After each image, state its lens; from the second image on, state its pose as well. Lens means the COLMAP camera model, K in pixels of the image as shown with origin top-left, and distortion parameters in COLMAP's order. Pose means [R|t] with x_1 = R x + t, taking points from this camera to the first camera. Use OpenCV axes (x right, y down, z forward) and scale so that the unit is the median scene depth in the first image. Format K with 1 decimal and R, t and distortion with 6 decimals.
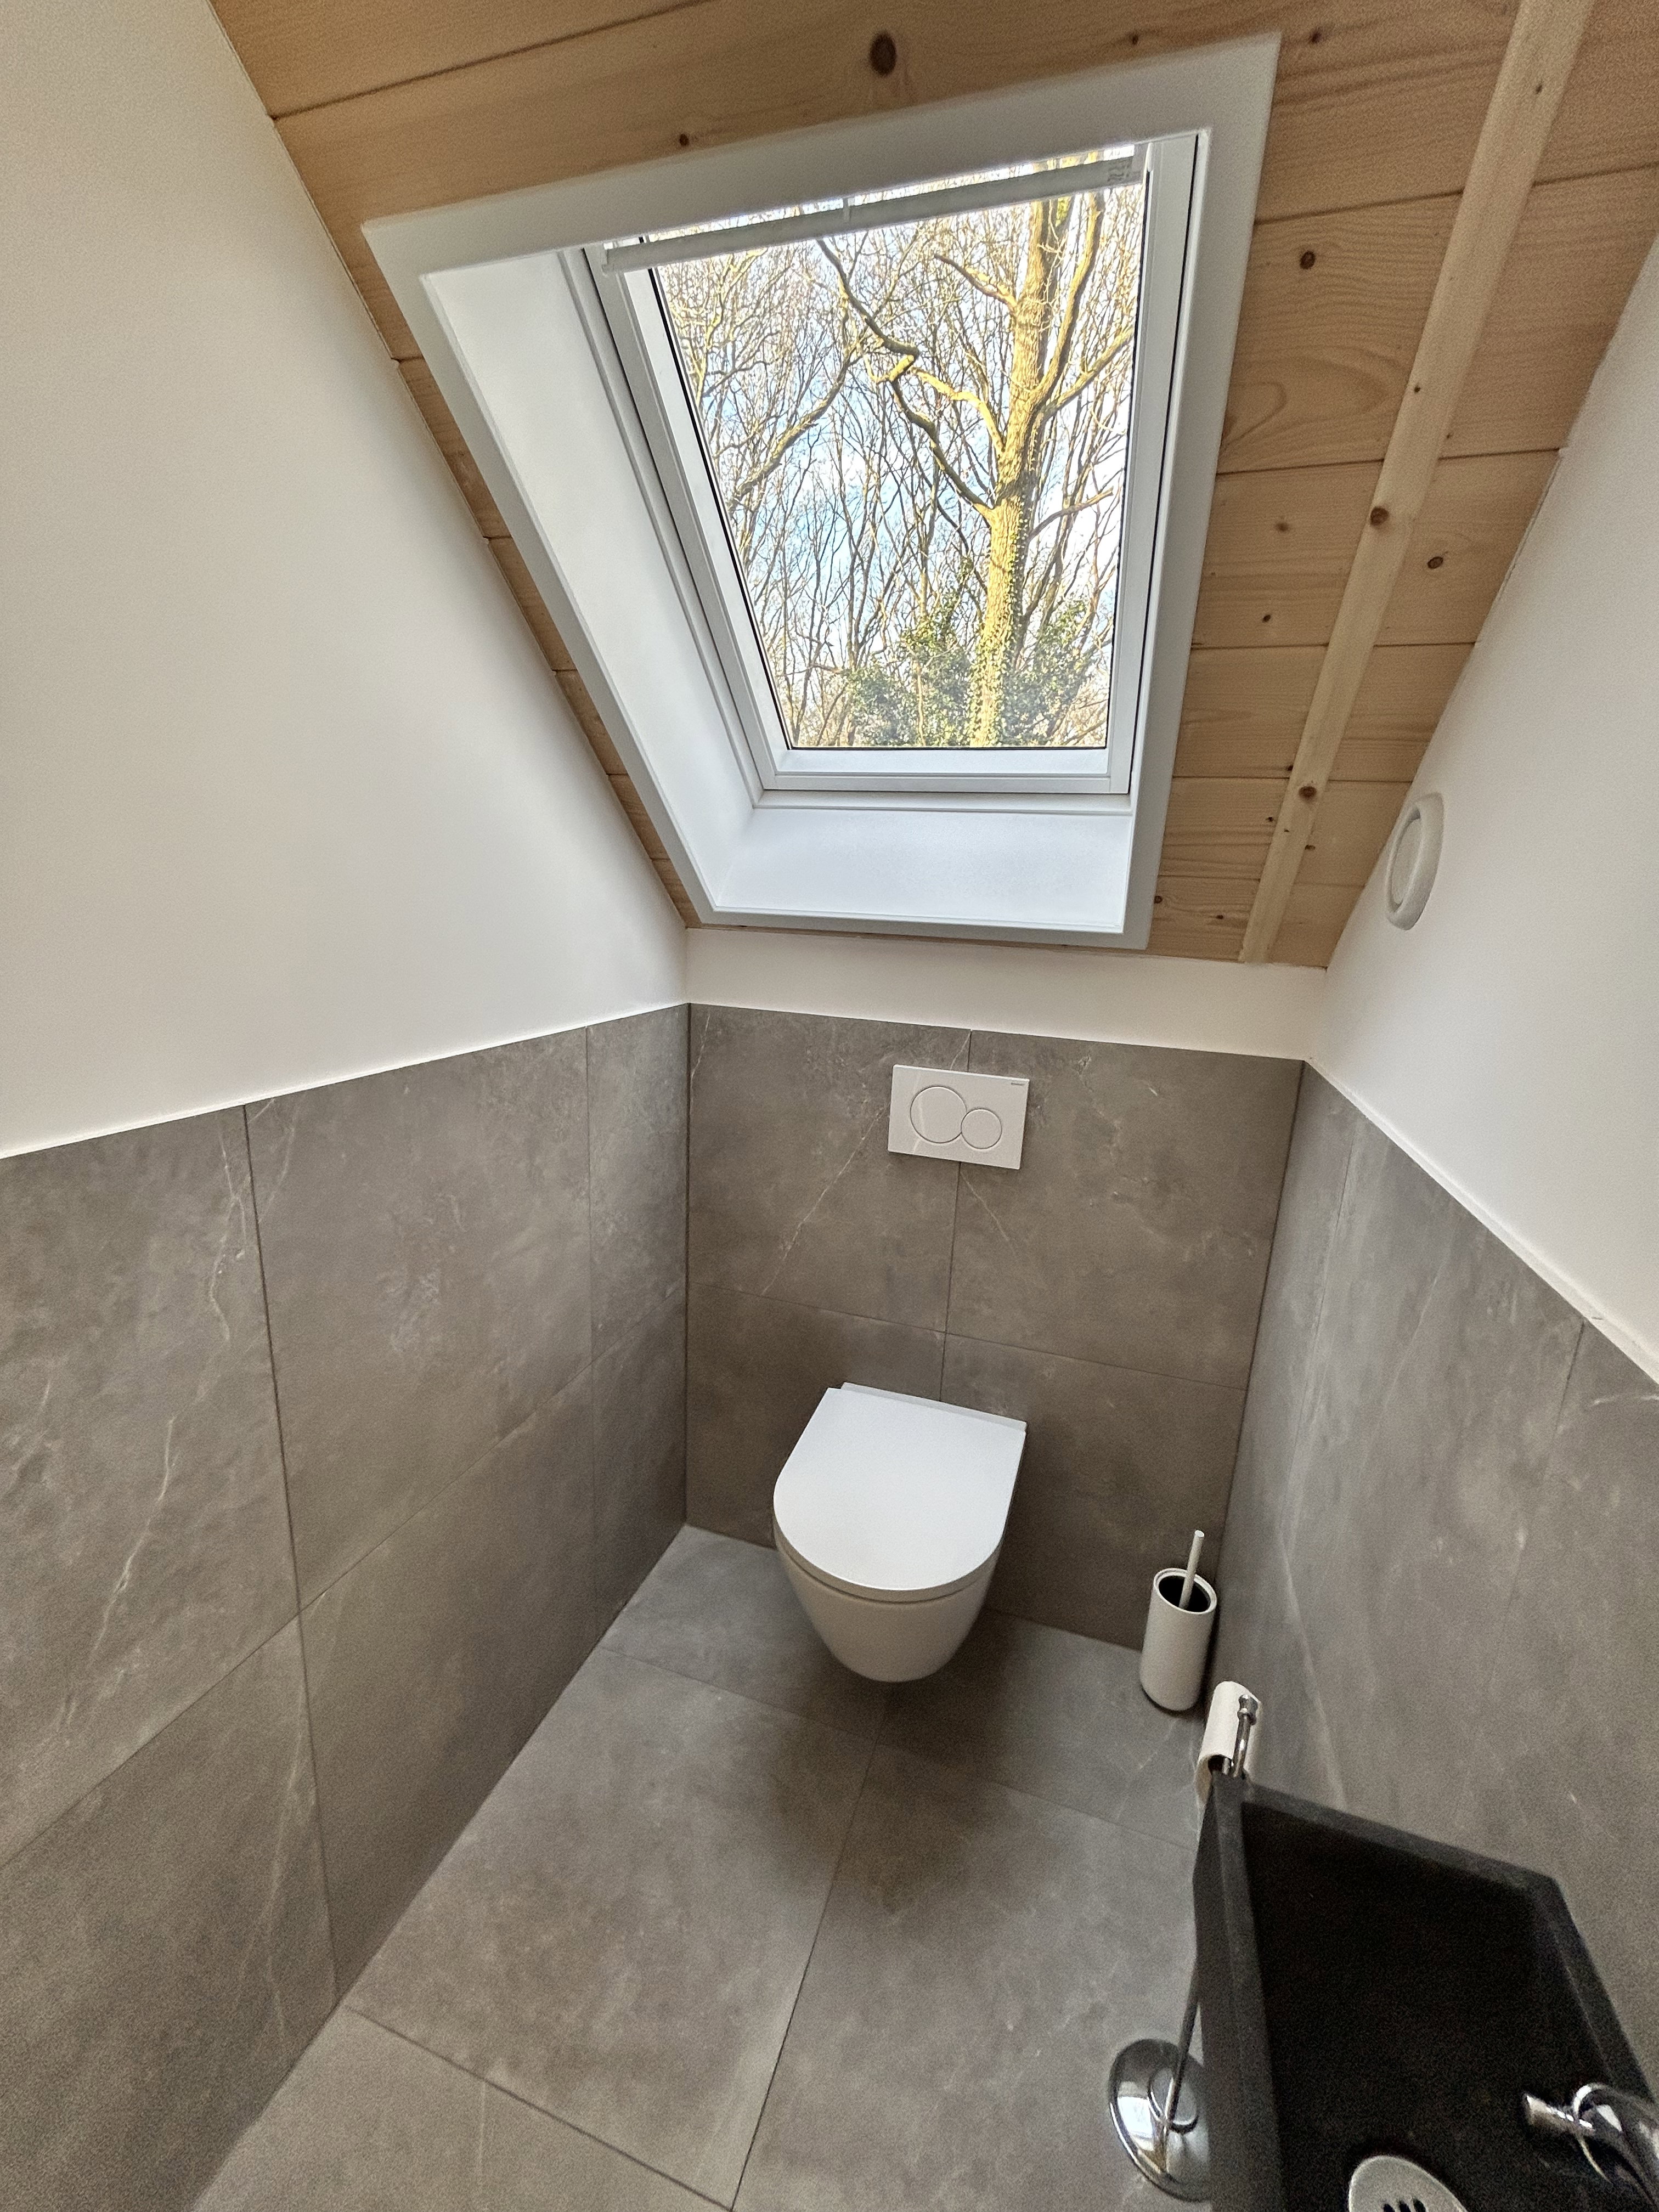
lens RADIAL K [[891.8, 0, 834.1], [0, 891.8, 1103.0], [0, 0, 1]] dist [0.004156, 0.000635]
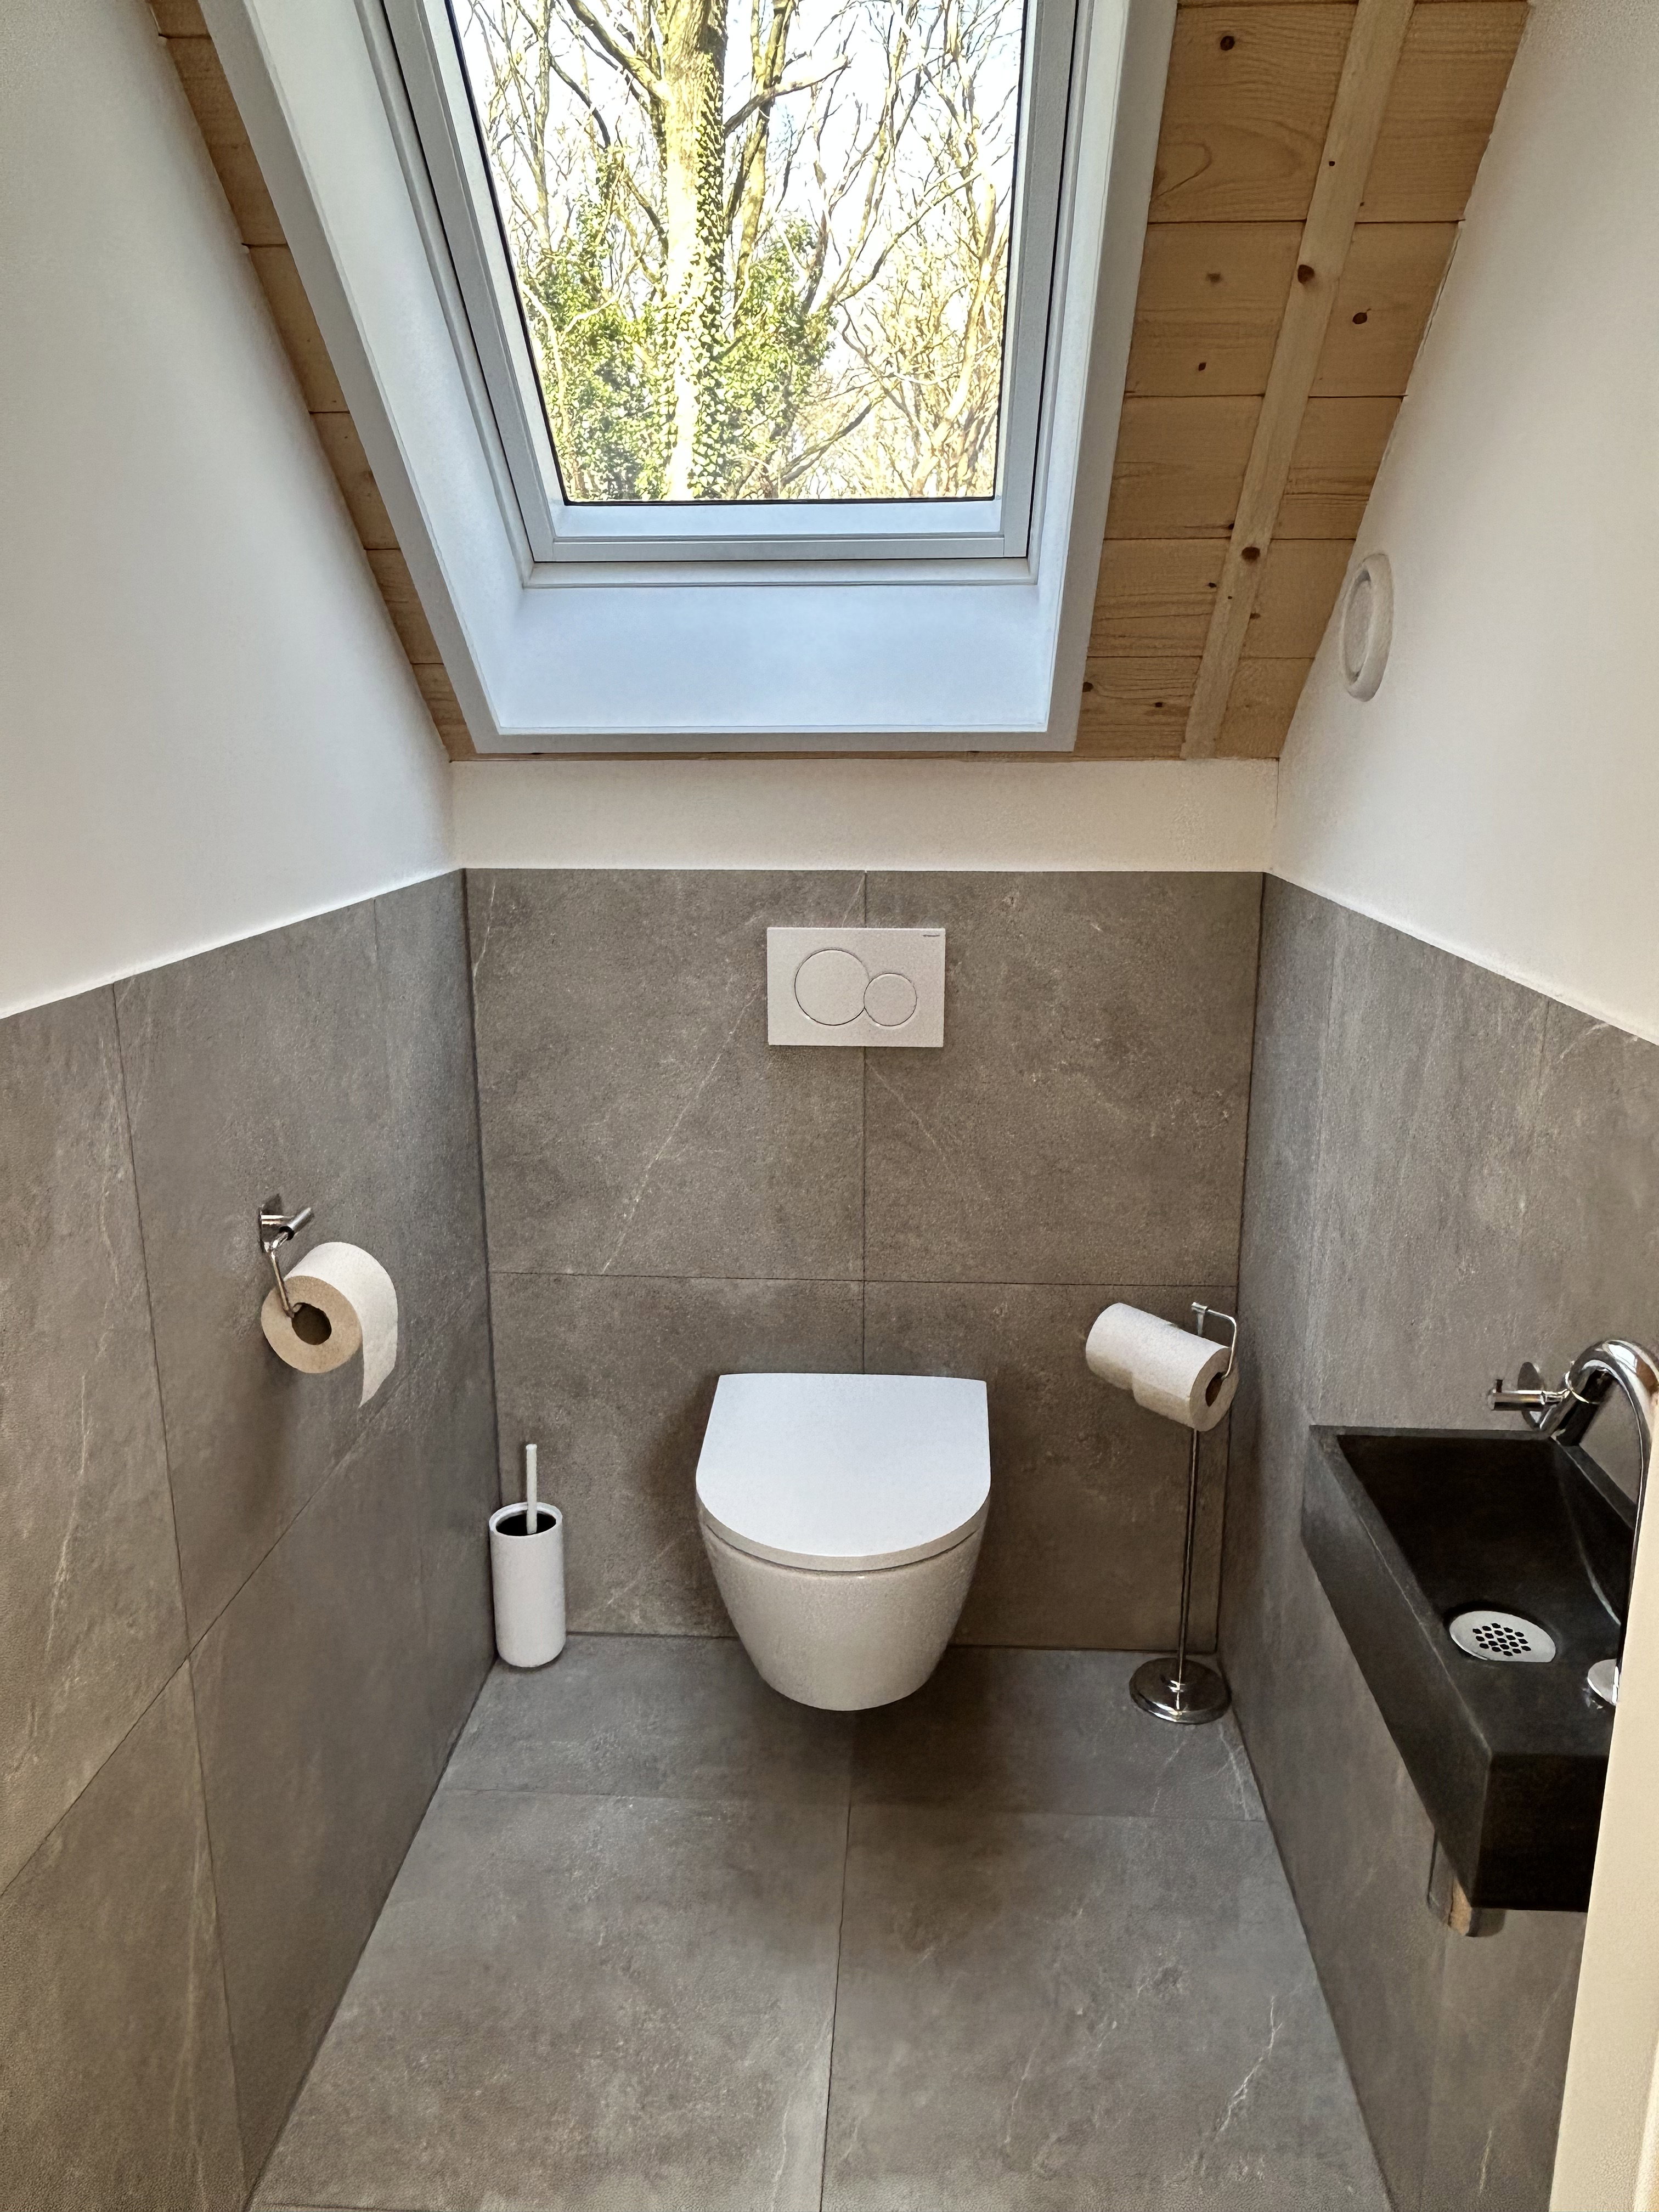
lens RADIAL K [[1545.9, 0, 831.8], [0, 1545.9, 1104.3], [0, 0, 1]] dist [0.026563, -0.044184]
pose [[0.964040, -0.109986, 0.241929, -0.248069], [0.107022, 0.993932, 0.025401, 0.091591], [-0.243255, 0.001404, 0.969961, -0.320207]]
